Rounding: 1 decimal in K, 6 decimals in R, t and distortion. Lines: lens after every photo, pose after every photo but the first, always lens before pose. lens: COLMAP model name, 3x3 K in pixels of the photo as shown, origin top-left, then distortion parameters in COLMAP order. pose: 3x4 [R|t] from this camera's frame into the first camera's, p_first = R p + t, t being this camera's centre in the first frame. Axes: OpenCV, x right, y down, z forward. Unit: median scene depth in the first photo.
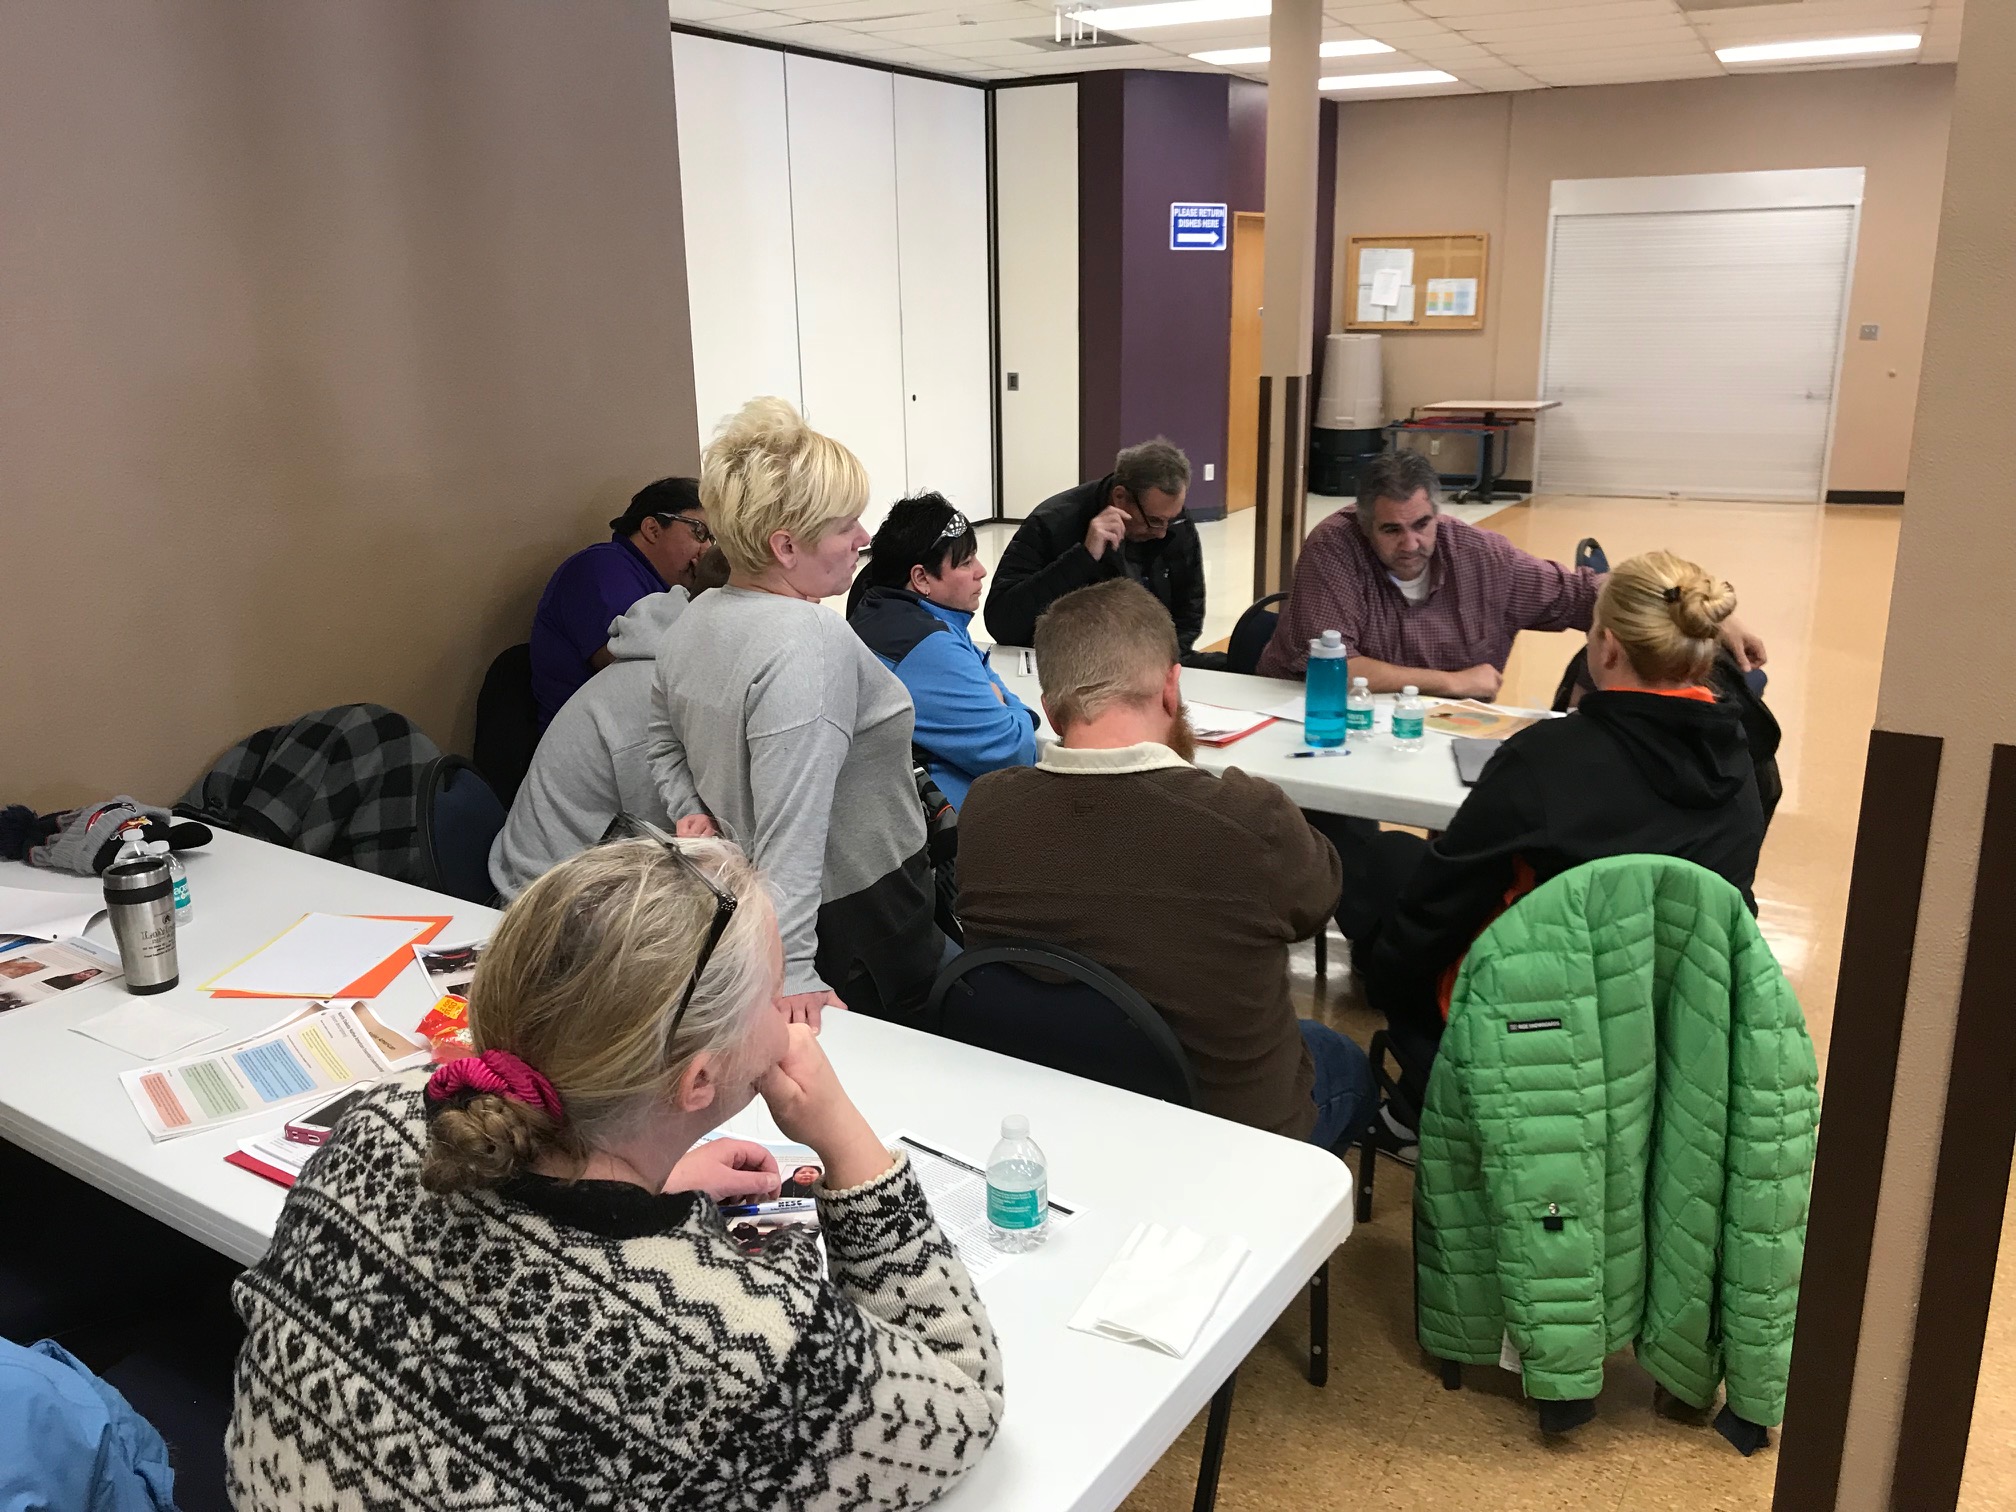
lens RADIAL K [[1625.4, 0, 1008.0], [0, 1625.4, 756.0], [0, 0, 1]] dist [-0.043073, 0.001482]
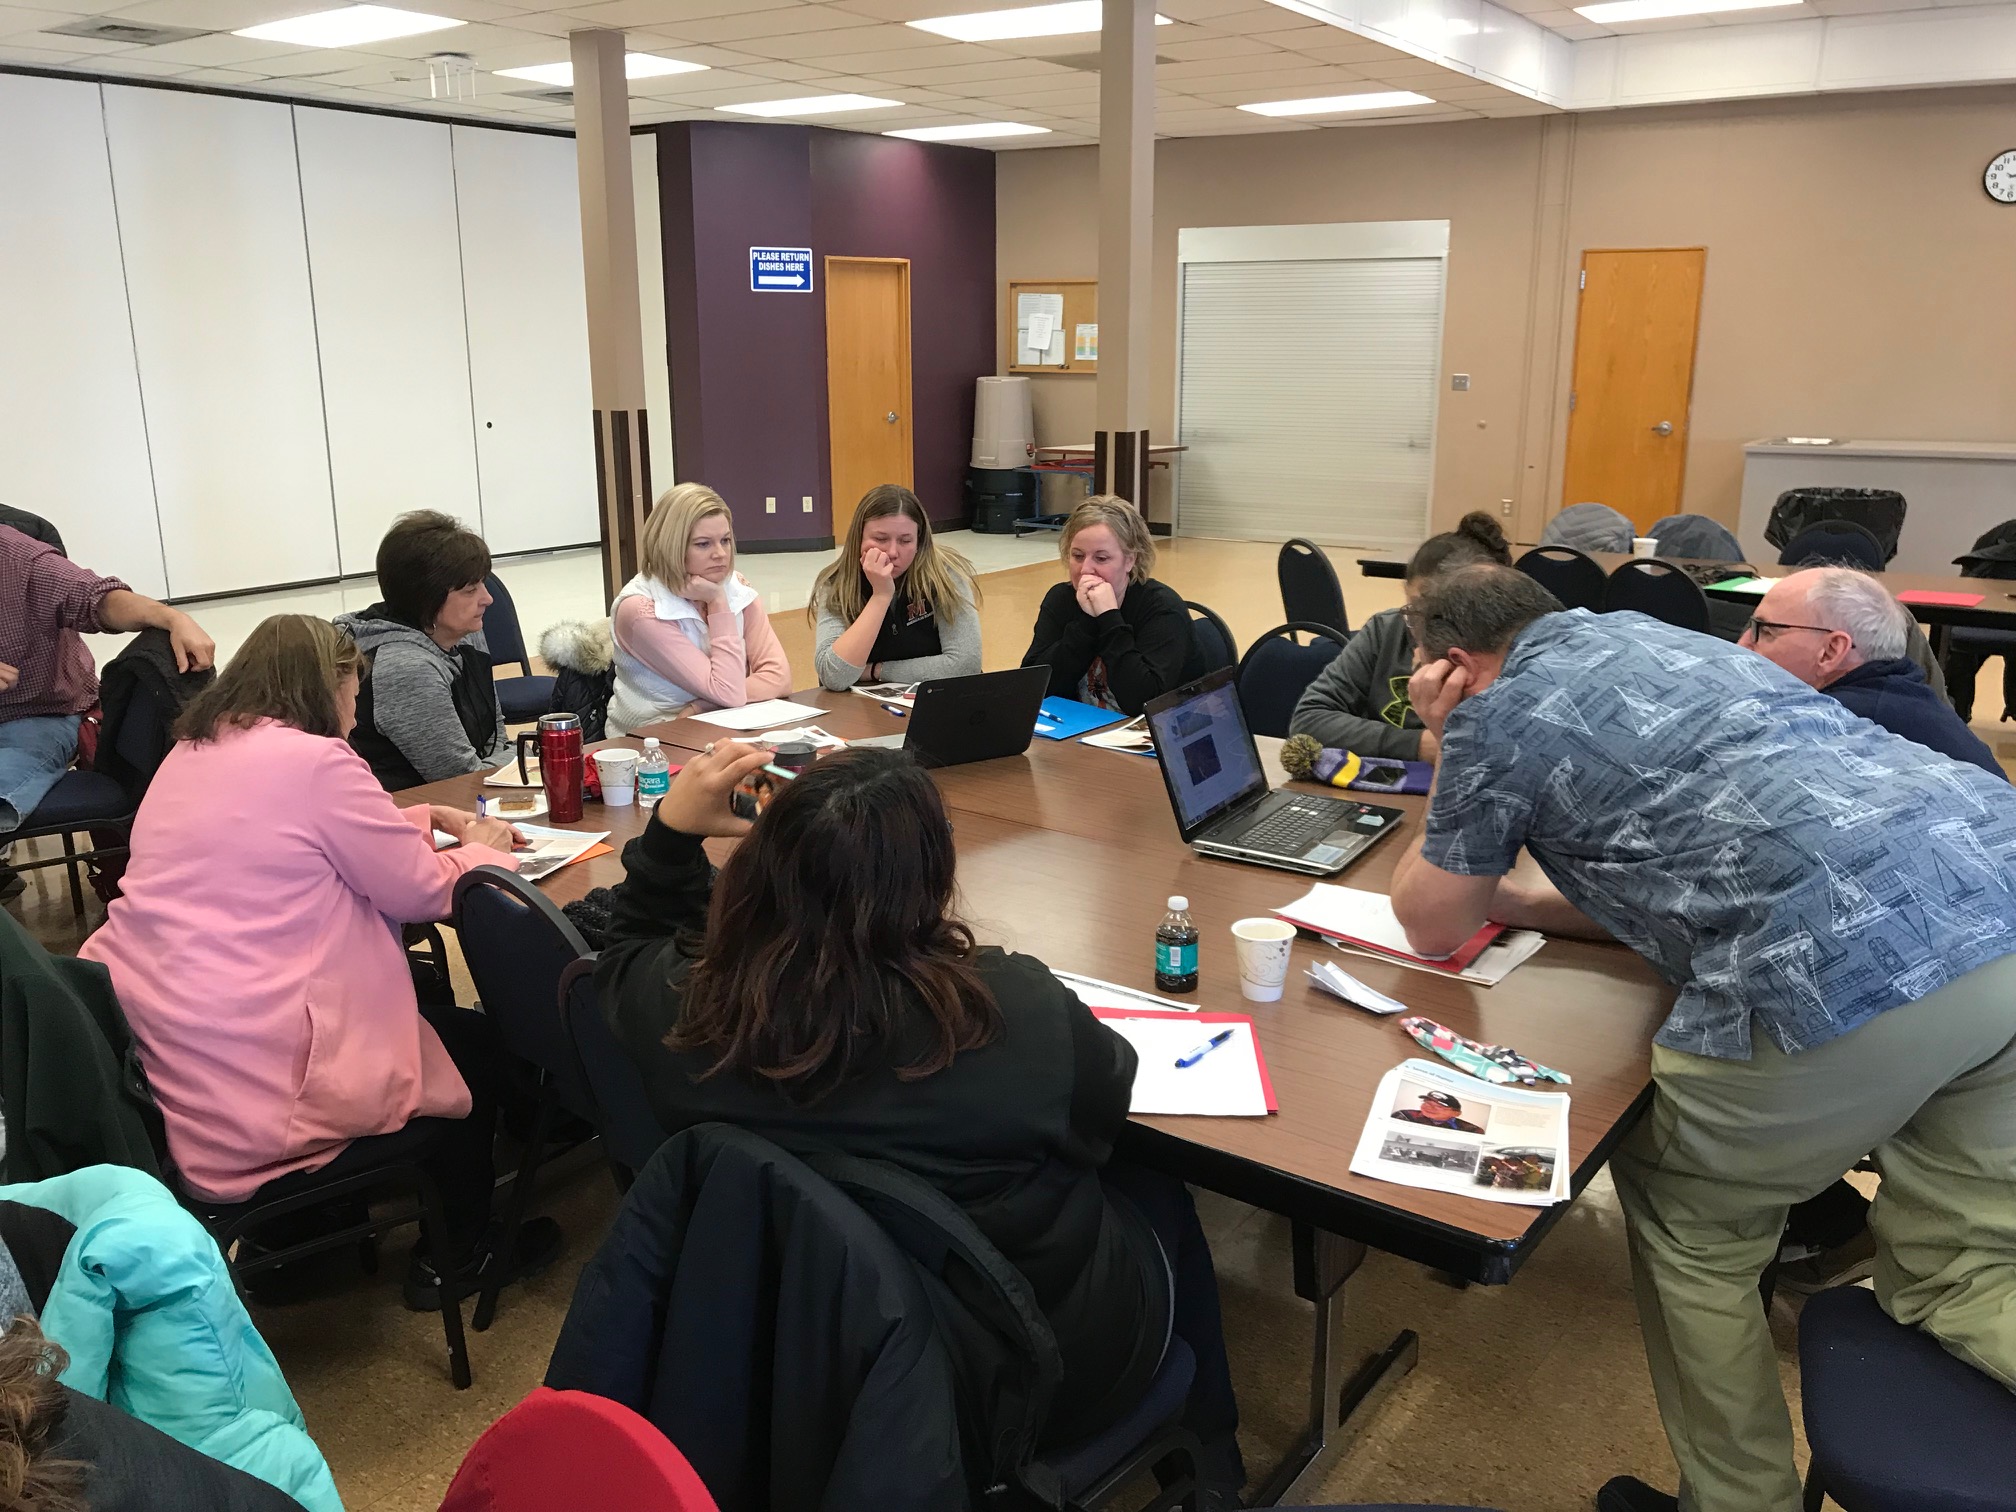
lens RADIAL K [[1625.4, 0, 1008.0], [0, 1625.4, 756.0], [0, 0, 1]] dist [-0.043073, 0.001482]
pose [[0.997174, 0.039256, -0.064062, 0.319468], [-0.040688, 0.998947, -0.021217, 0.001476], [0.063161, 0.023763, 0.997720, -0.021512]]
